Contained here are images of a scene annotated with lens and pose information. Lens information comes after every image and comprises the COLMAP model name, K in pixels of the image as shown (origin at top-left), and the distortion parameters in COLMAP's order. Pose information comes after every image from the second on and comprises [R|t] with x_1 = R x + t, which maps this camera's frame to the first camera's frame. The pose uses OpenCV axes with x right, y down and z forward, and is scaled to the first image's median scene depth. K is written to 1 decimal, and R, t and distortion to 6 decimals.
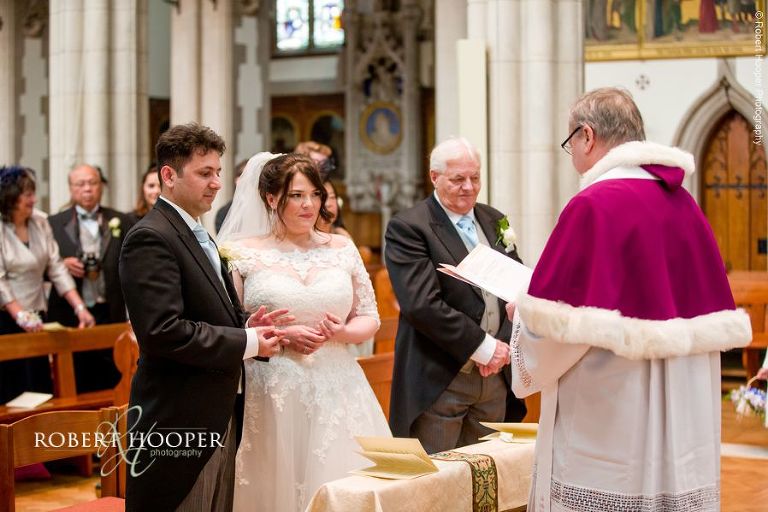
lens RADIAL K [[1558.7, 0, 384.5], [0, 1558.7, 263.3], [0, 0, 1]] dist [-0.517598, 0.000000]
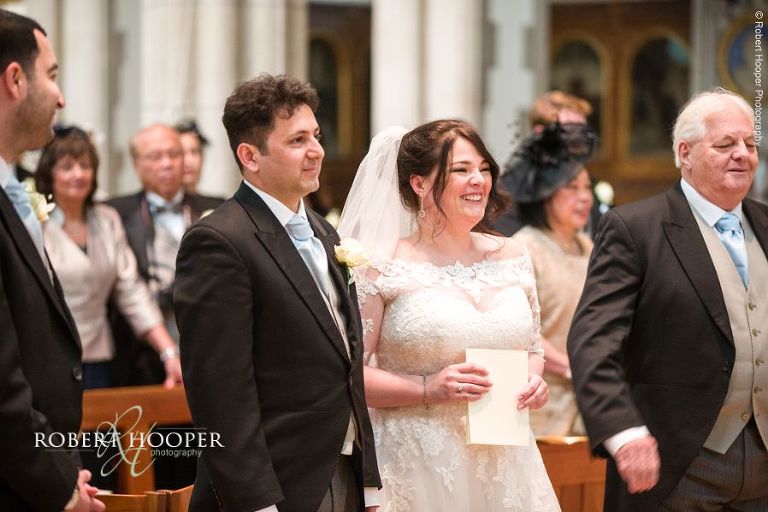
lens RADIAL K [[3075.3, 0, 384.1], [0, 3075.3, 256.0], [0, 0, 1]] dist [0.050328, 0.000000]
pose [[0.985600, 0.010633, -0.168759, 0.115420], [-0.013593, 0.999773, -0.016396, 0.009402], [0.168547, 0.018454, 0.985521, -0.263395]]
